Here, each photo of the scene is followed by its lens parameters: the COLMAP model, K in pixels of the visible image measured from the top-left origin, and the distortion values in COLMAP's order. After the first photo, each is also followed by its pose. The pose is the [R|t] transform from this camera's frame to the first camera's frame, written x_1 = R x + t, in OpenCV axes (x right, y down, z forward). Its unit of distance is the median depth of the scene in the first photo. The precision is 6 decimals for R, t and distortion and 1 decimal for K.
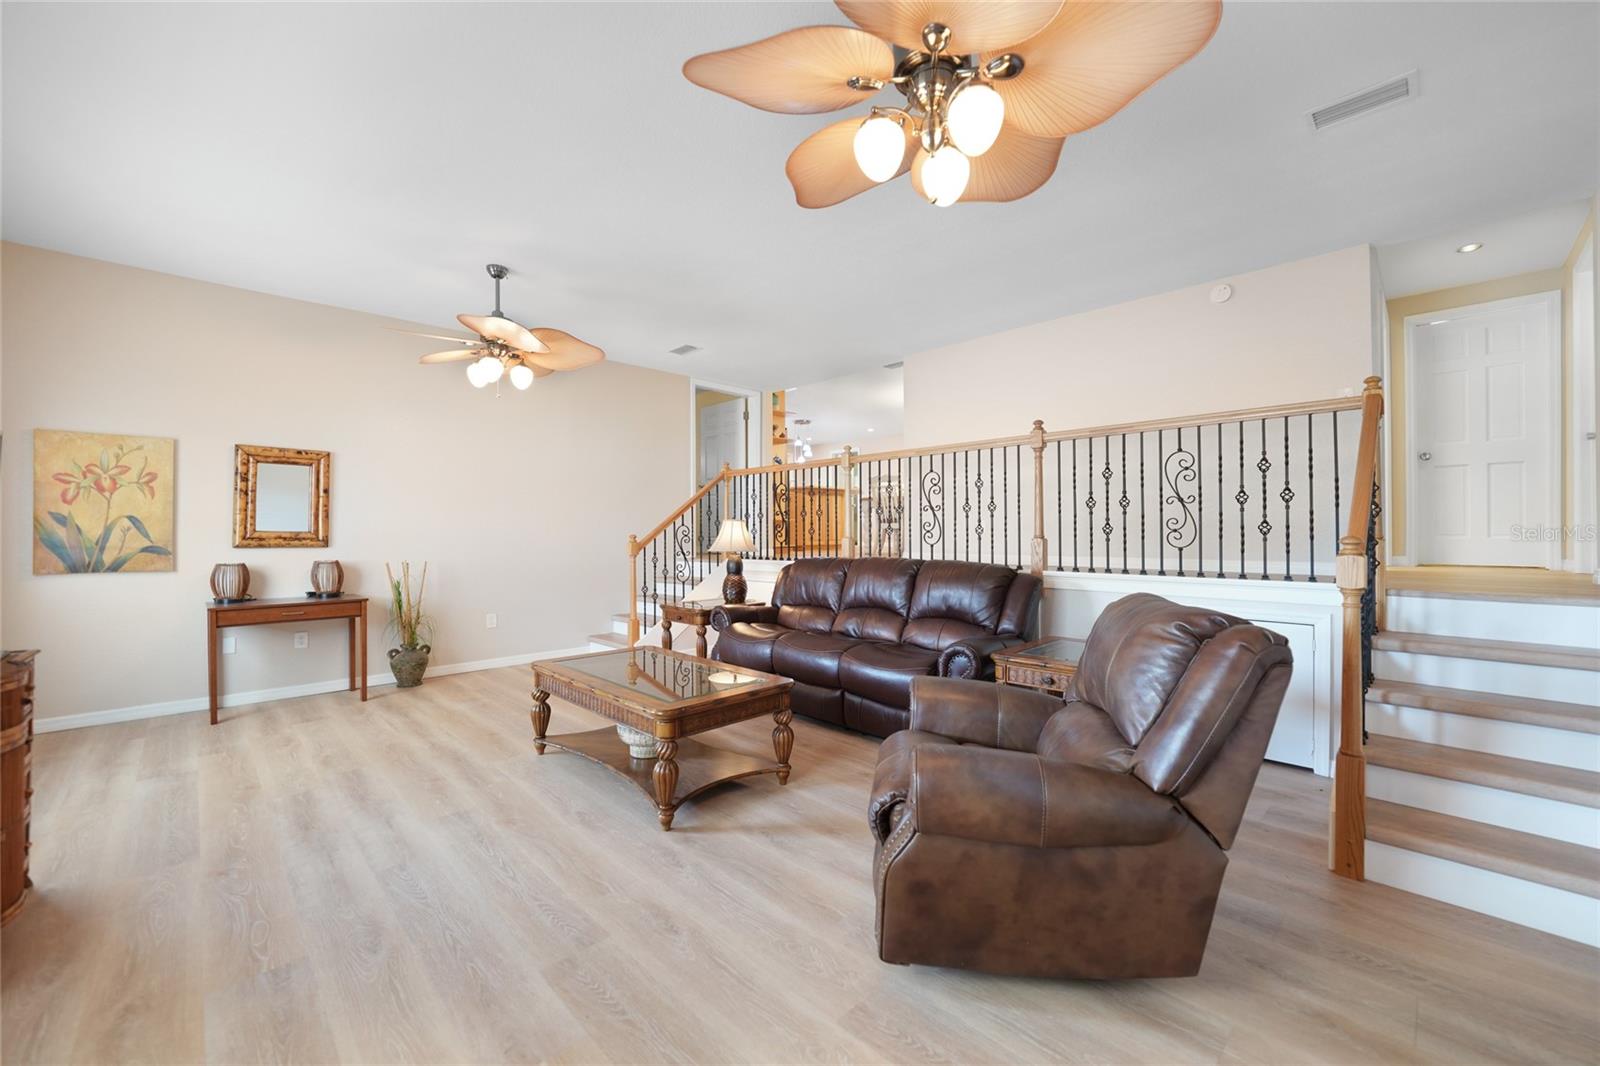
lens RADIAL K [[570.5, 0, 795.8], [0, 570.5, 531.5], [0, 0, 1]] dist [-0.000403, 0.000188]
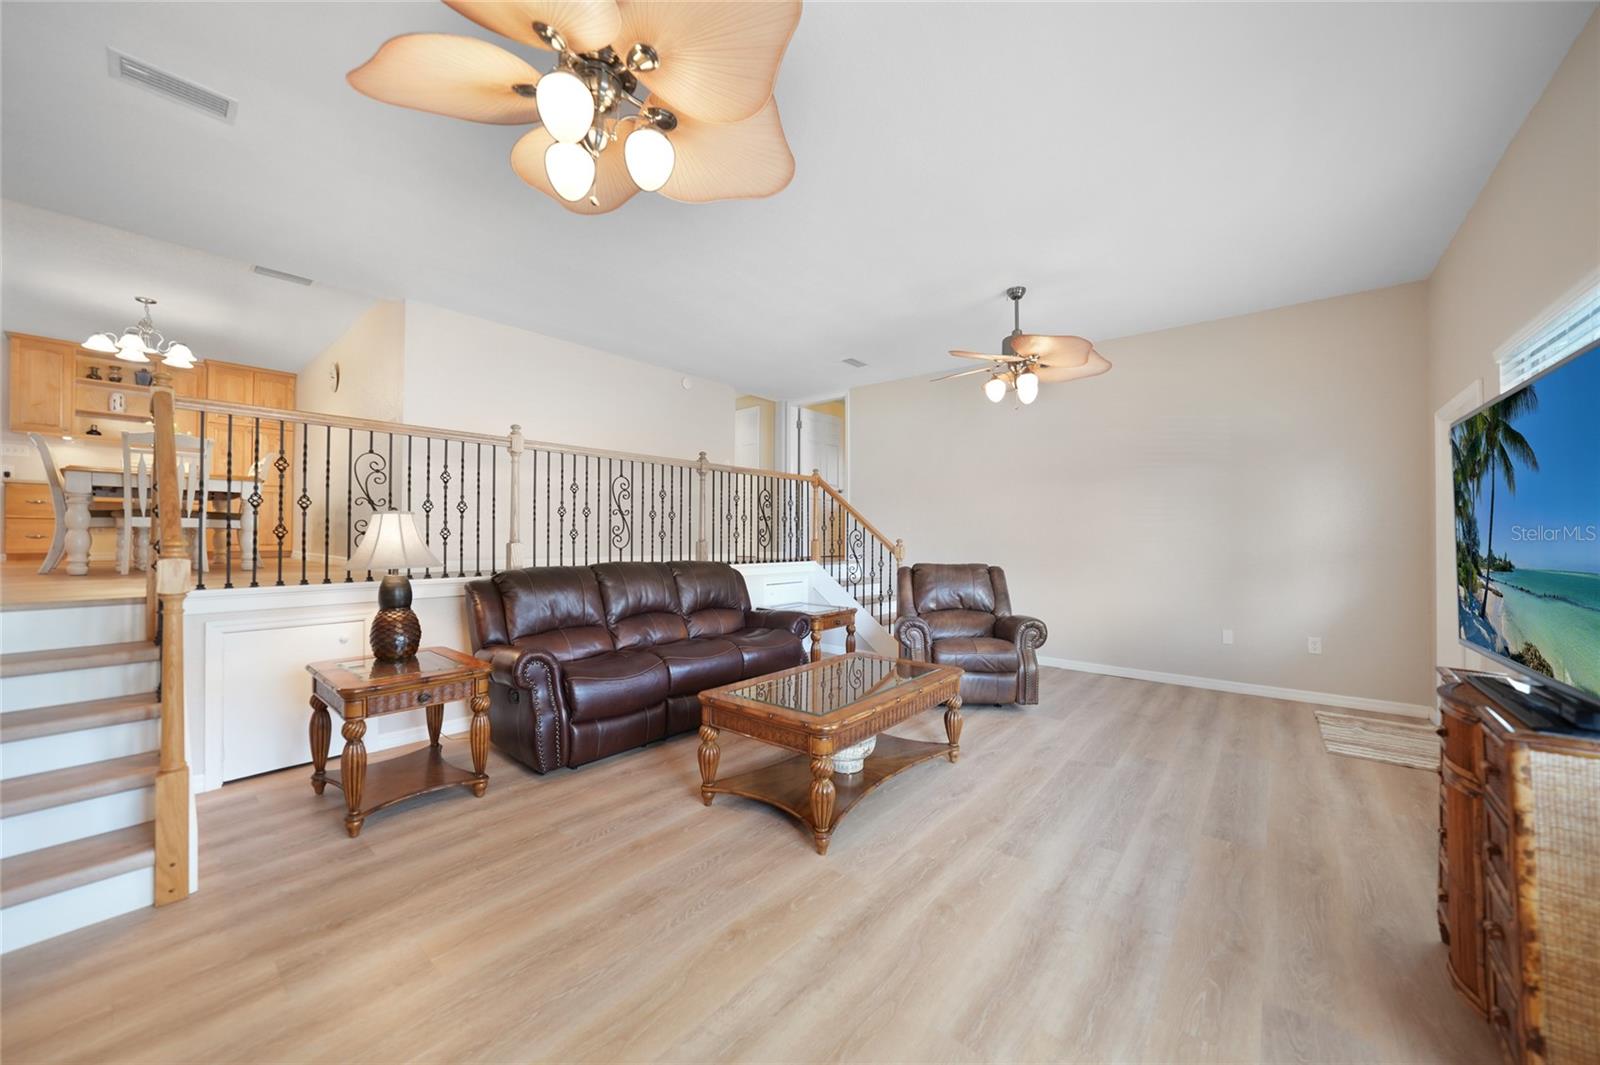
lens RADIAL K [[570.5, 0, 795.8], [0, 570.5, 531.0], [0, 0, 1]] dist [-0.000403, 0.000188]
pose [[-0.054129, 0.016446, 0.998399, -0.851991], [-0.010103, 0.999804, -0.017017, 0.007004], [-0.998483, -0.011008, -0.053952, 0.799096]]
